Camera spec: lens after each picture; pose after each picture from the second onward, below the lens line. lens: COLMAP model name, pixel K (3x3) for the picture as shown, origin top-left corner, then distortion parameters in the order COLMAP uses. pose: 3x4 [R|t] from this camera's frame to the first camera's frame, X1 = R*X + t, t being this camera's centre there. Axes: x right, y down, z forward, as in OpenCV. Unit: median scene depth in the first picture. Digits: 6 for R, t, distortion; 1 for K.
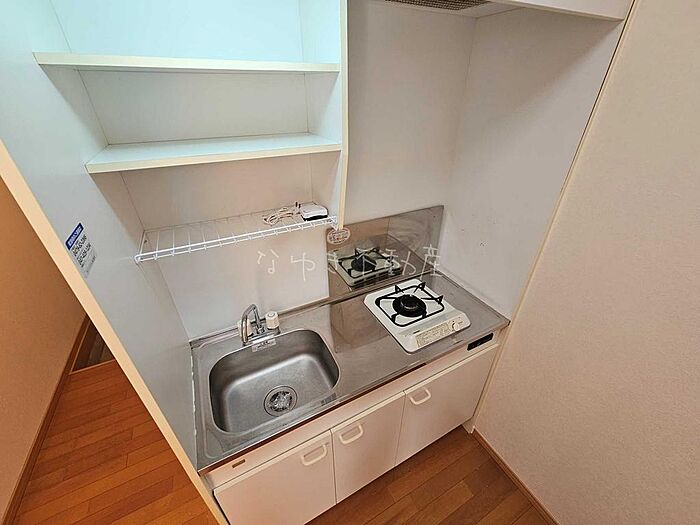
lens RADIAL K [[288.7, 0, 352.9], [0, 288.7, 261.3], [0, 0, 1]] dist [-0.001433, -0.000770]
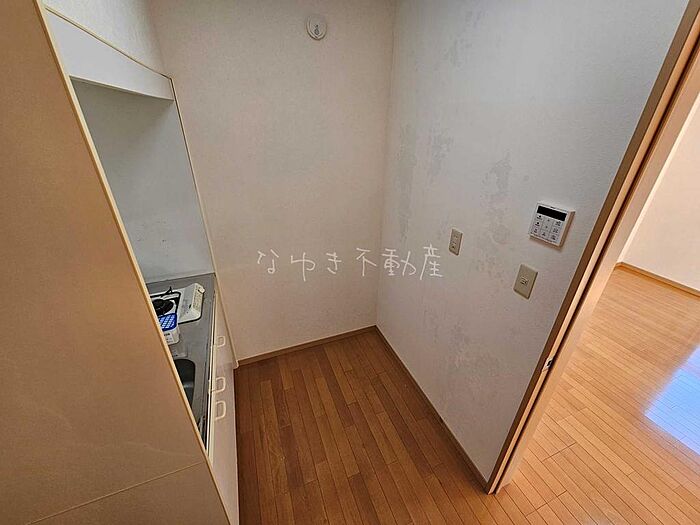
lens RADIAL K [[288.7, 0, 352.7], [0, 288.7, 261.1], [0, 0, 1]] dist [-0.001433, -0.000770]
pose [[0.101910, -0.451438, 0.886464, -0.678862], [0.507387, 0.790070, 0.344018, 0.000349], [-0.855671, 0.414722, 0.309570, -0.136765]]
